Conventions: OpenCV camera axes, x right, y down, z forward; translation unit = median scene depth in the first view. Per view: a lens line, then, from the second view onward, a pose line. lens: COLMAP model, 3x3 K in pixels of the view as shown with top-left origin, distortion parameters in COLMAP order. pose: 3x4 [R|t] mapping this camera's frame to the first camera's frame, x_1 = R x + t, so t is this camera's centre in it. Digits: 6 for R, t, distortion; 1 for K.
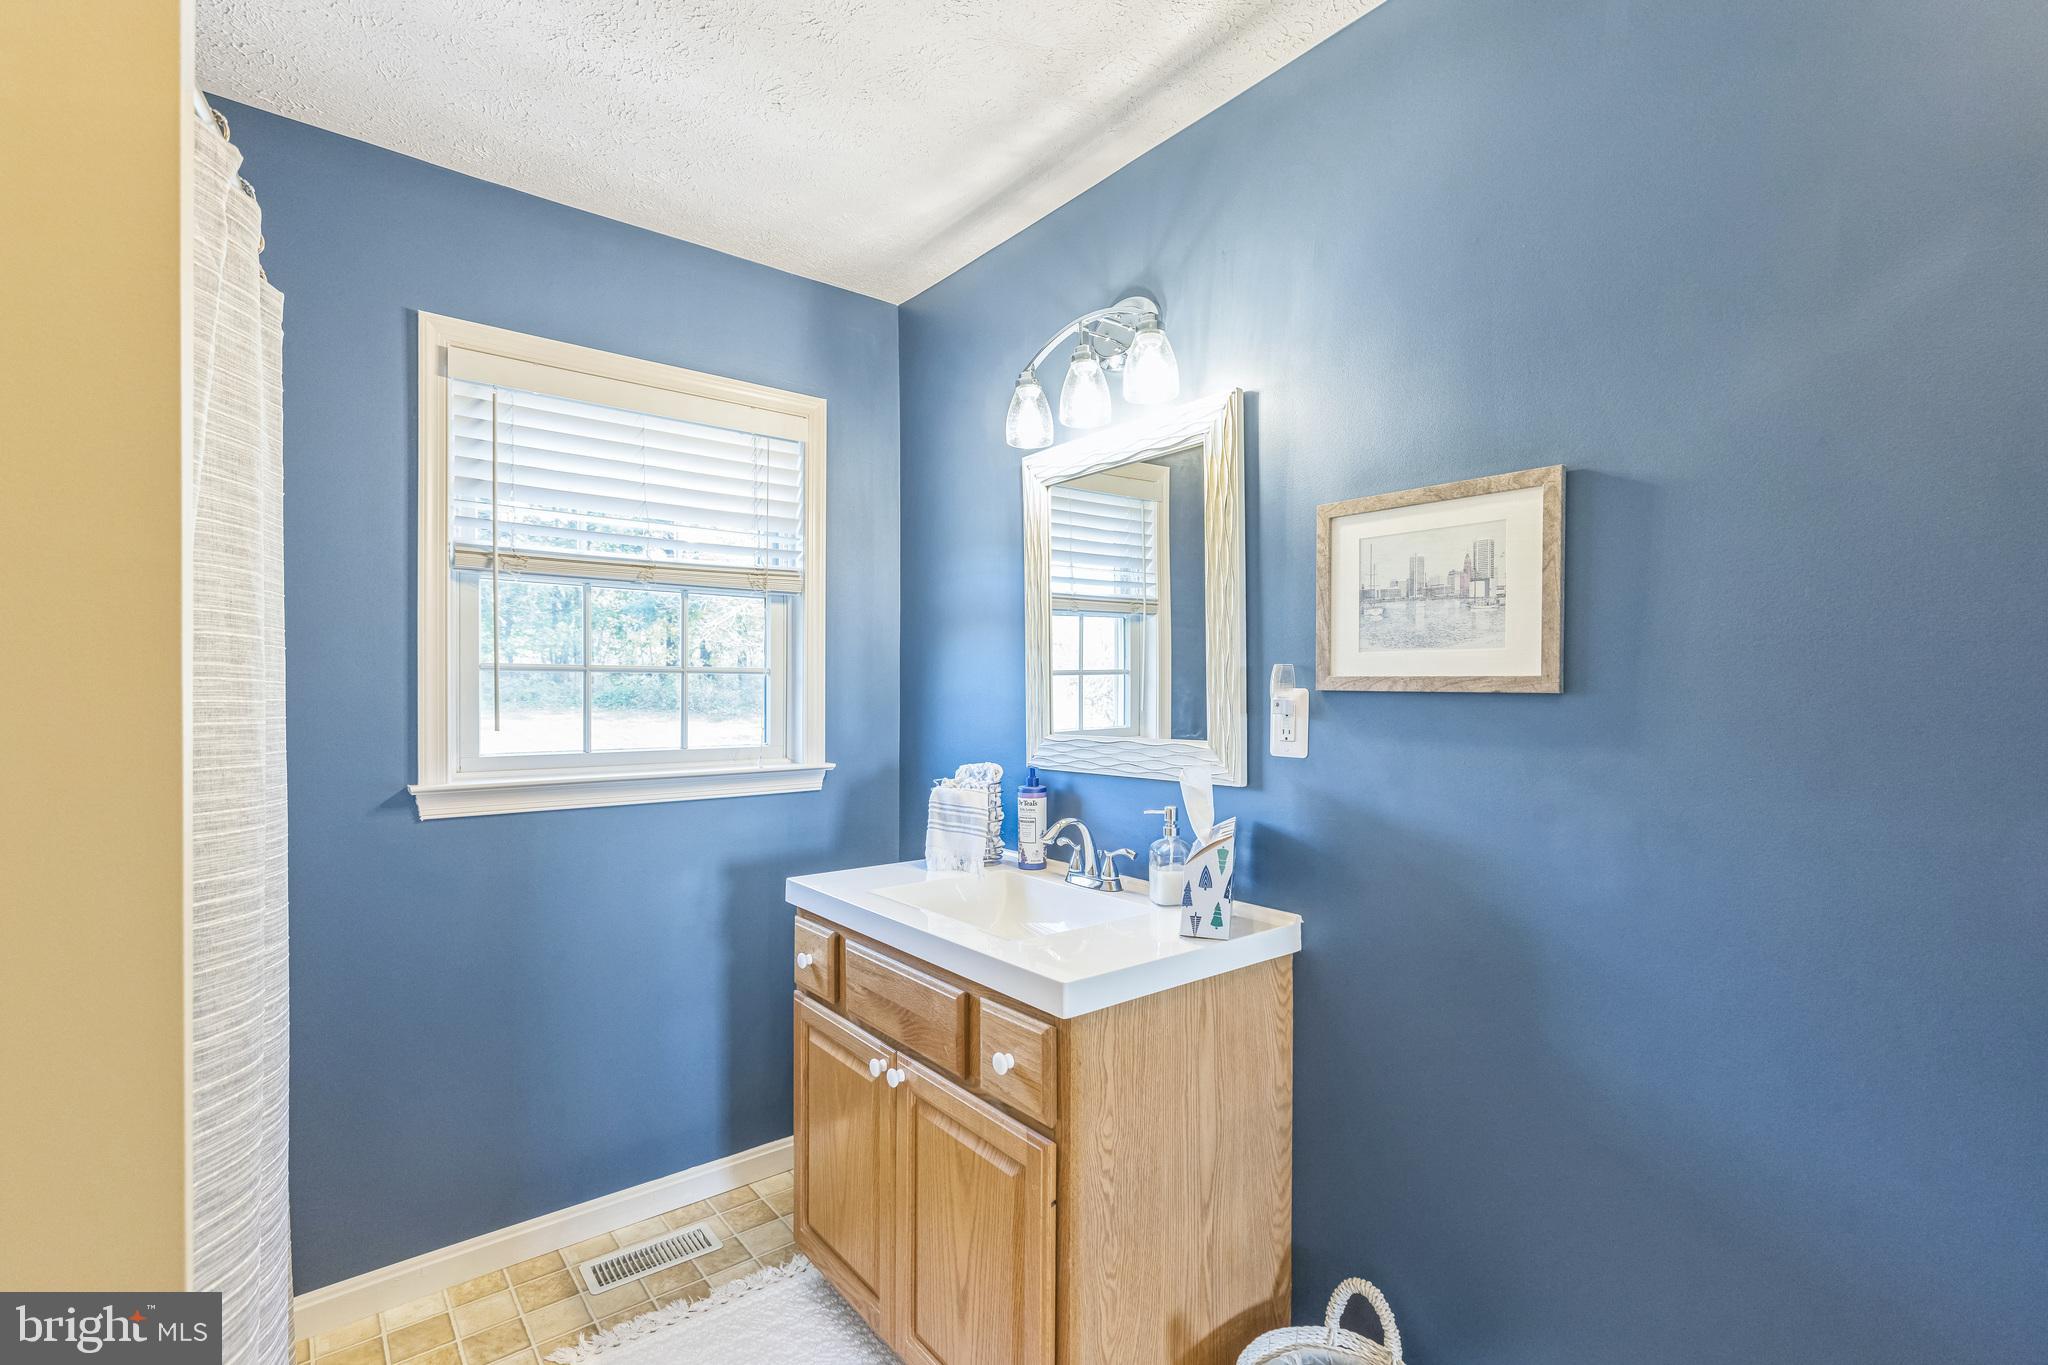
lens RADIAL K [[933.3, 0, 1027.4], [0, 933.3, 696.7], [0, 0, 1]] dist [0.002497, 0.000007]
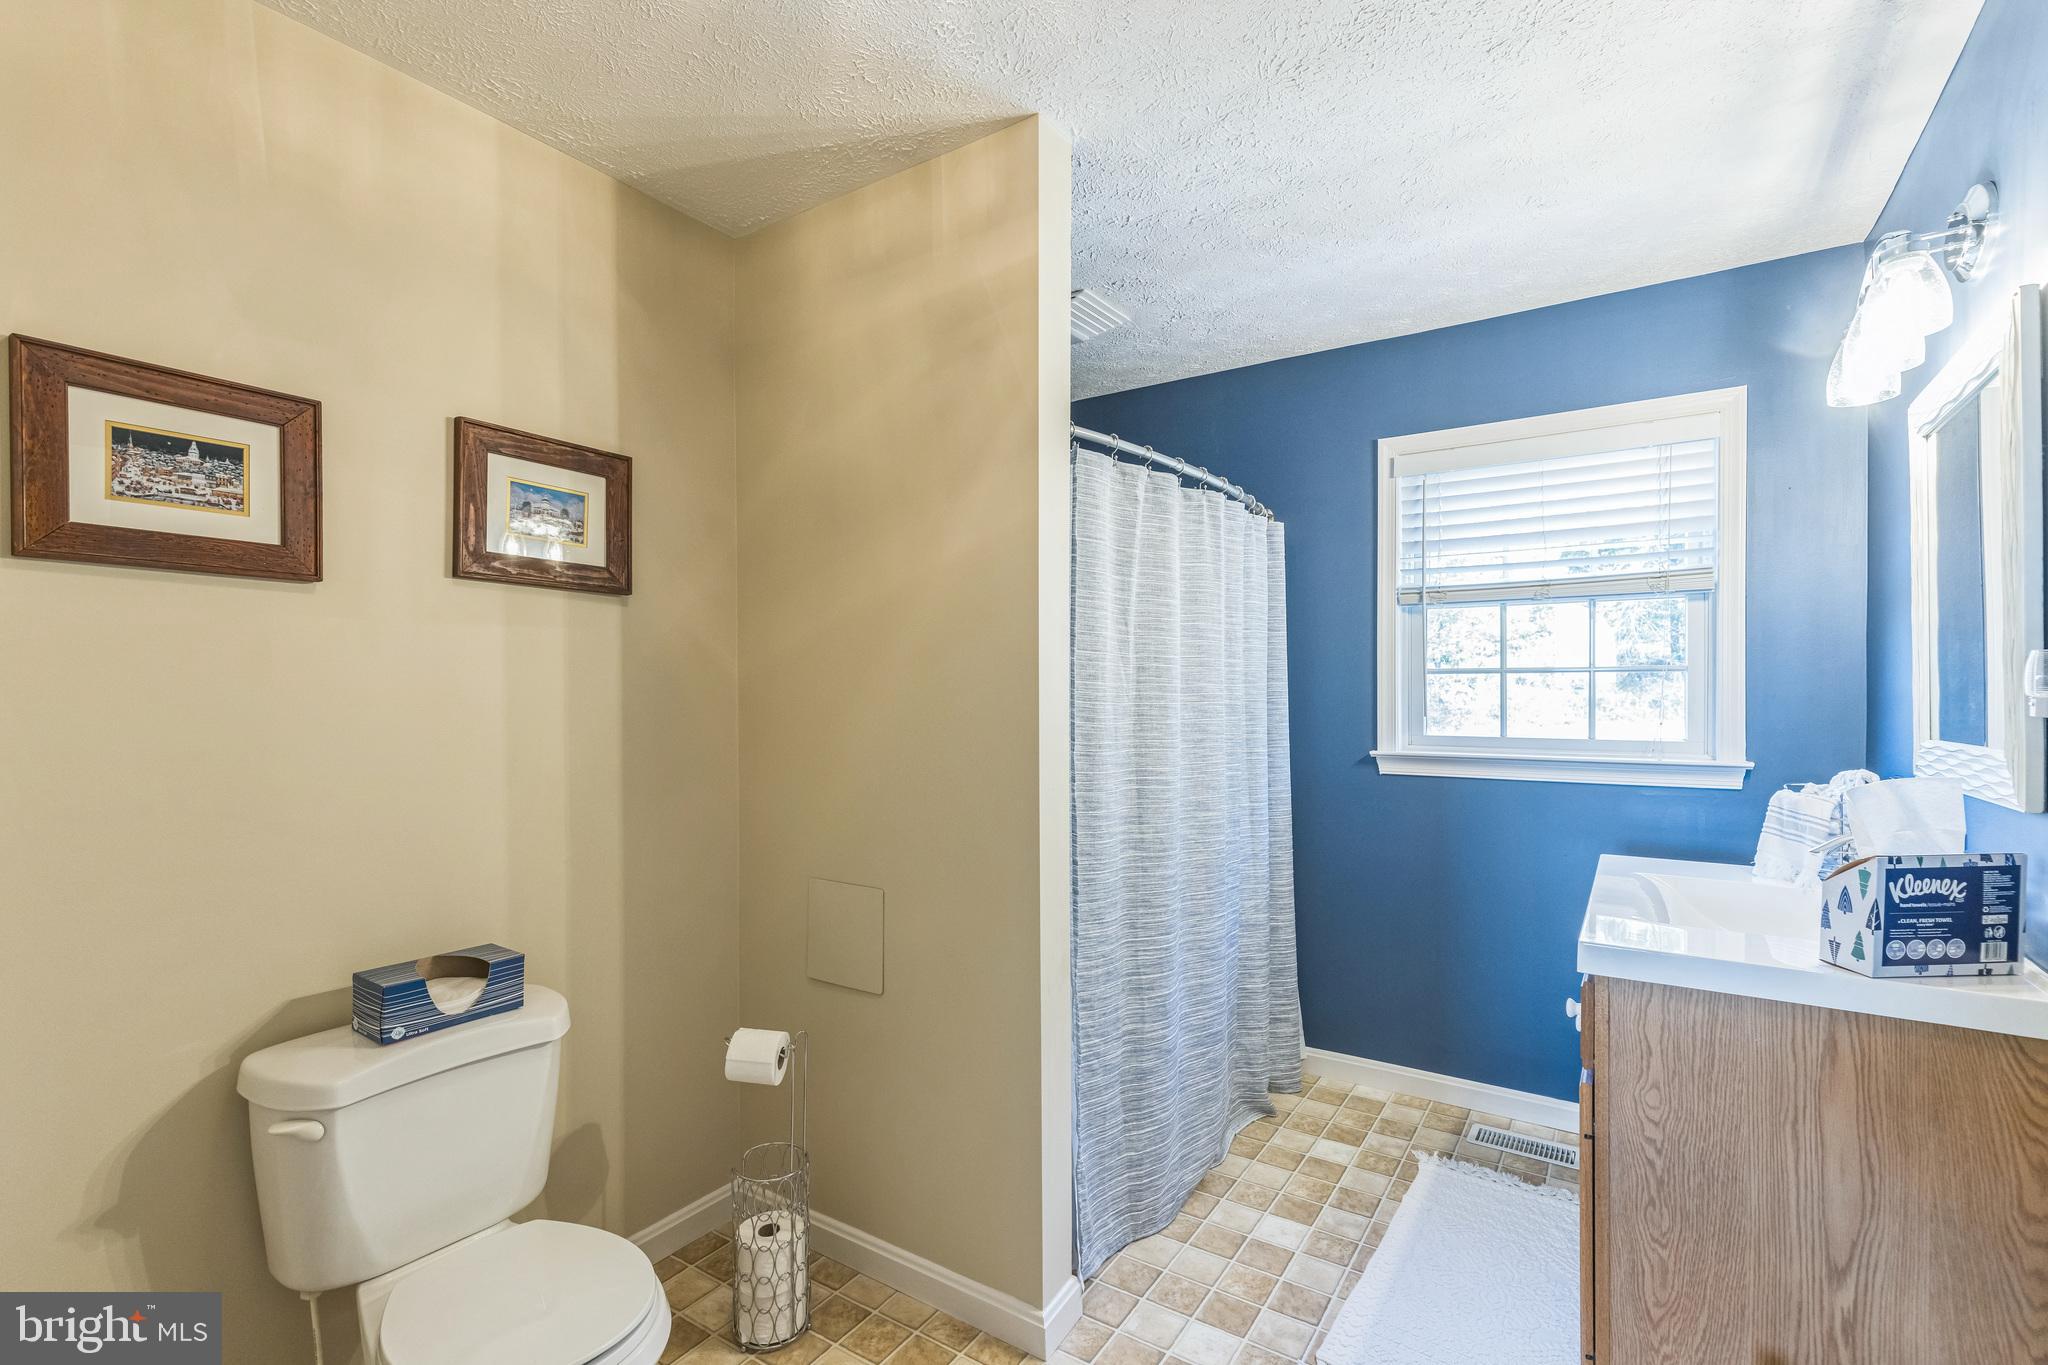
lens RADIAL K [[925.0, 0, 1023.9], [0, 925.0, 685.2], [0, 0, 1]] dist [0.007323, -0.000729]
pose [[0.296021, -0.006048, -0.955162, 0.619256], [-0.001491, 0.999976, -0.006793, -0.000667], [0.955180, 0.003435, 0.296005, 0.002114]]
